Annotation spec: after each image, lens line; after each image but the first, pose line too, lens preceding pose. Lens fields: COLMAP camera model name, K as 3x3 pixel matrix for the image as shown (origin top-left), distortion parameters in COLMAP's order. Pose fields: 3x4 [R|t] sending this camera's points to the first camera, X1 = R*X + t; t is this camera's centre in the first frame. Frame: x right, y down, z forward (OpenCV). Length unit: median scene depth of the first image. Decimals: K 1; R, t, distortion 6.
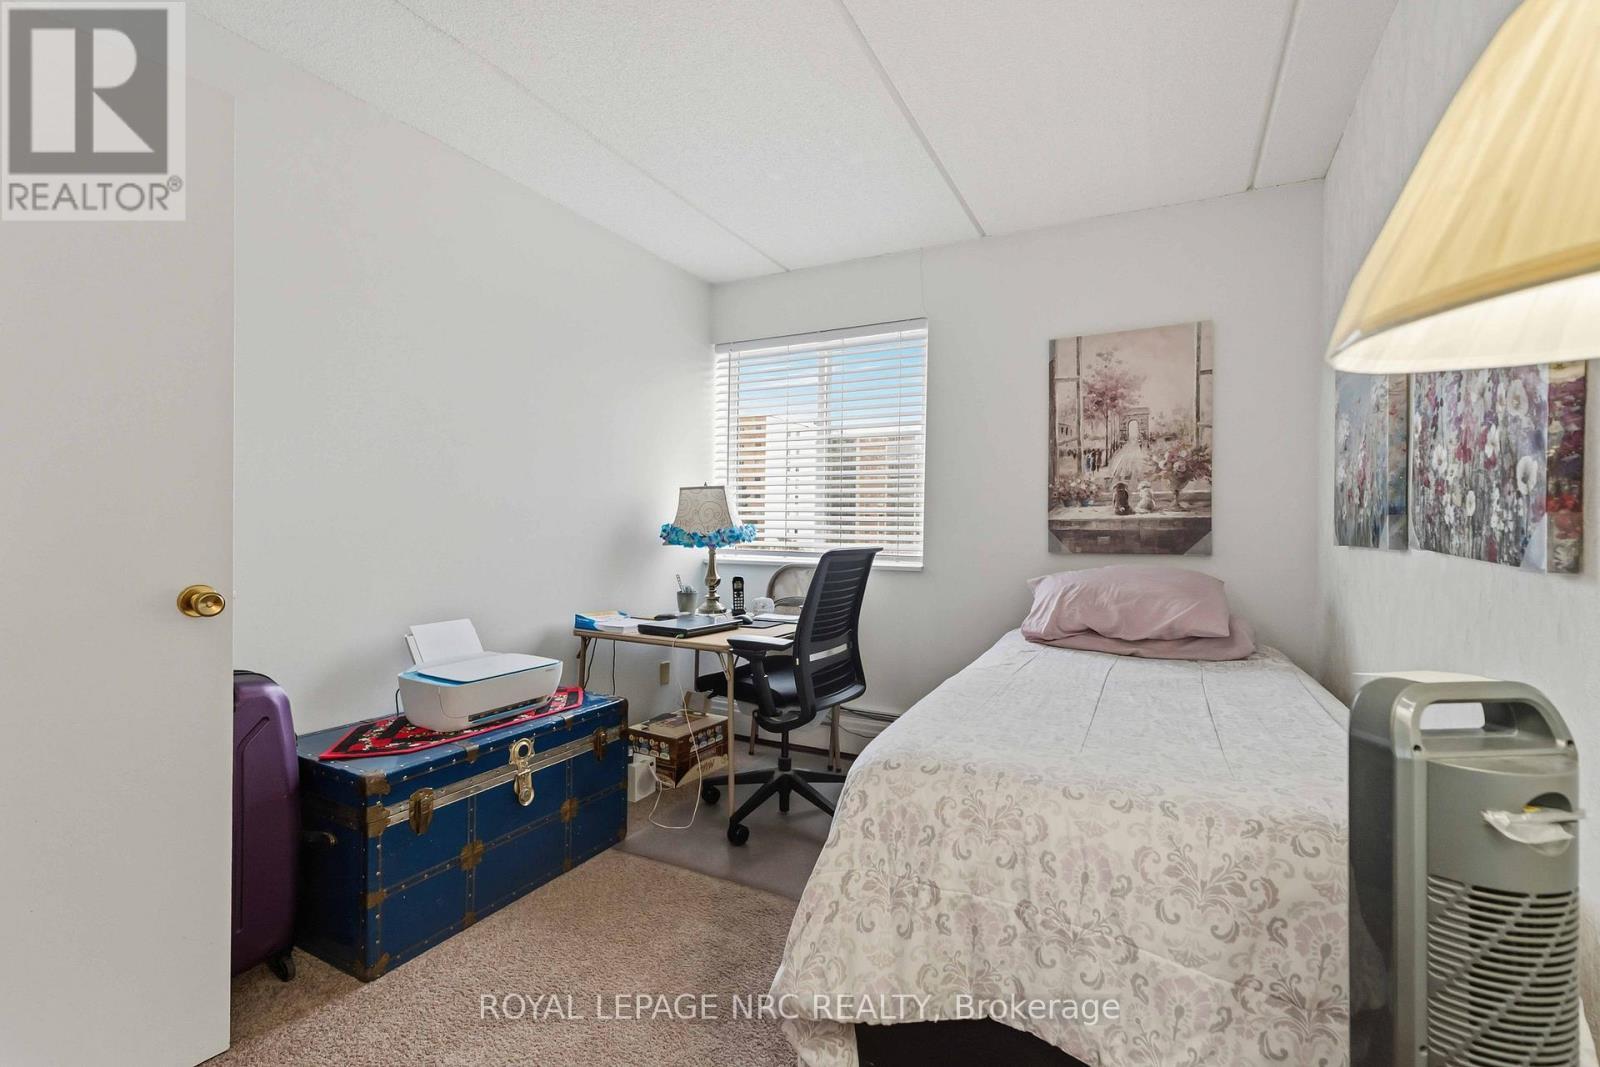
lens RADIAL K [[688.4, 0, 786.2], [0, 688.4, 527.0], [0, 0, 1]] dist [0.008997, -0.001760]
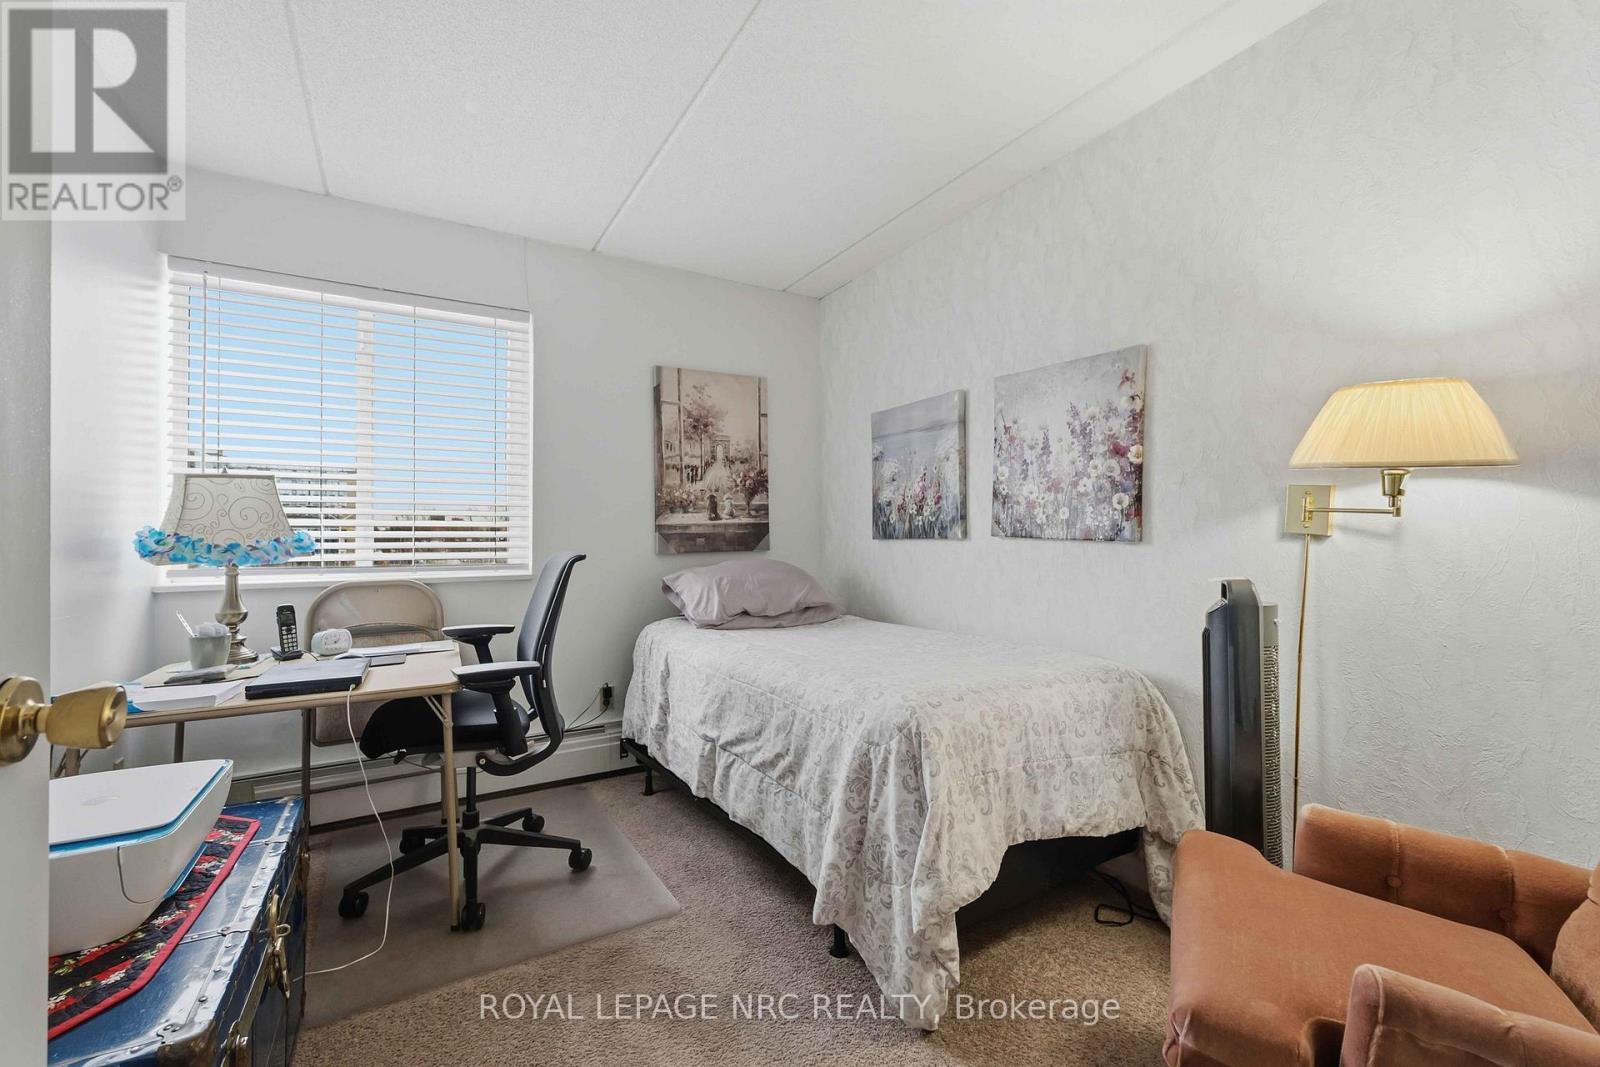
lens RADIAL K [[688.4, 0, 788.2], [0, 688.4, 531.0], [0, 0, 1]] dist [0.008997, -0.001760]
pose [[0.534058, -0.006641, 0.845422, -0.484896], [0.013319, 0.999911, -0.000559, 0.004001], [-0.845343, 0.011559, 0.534099, 0.229274]]
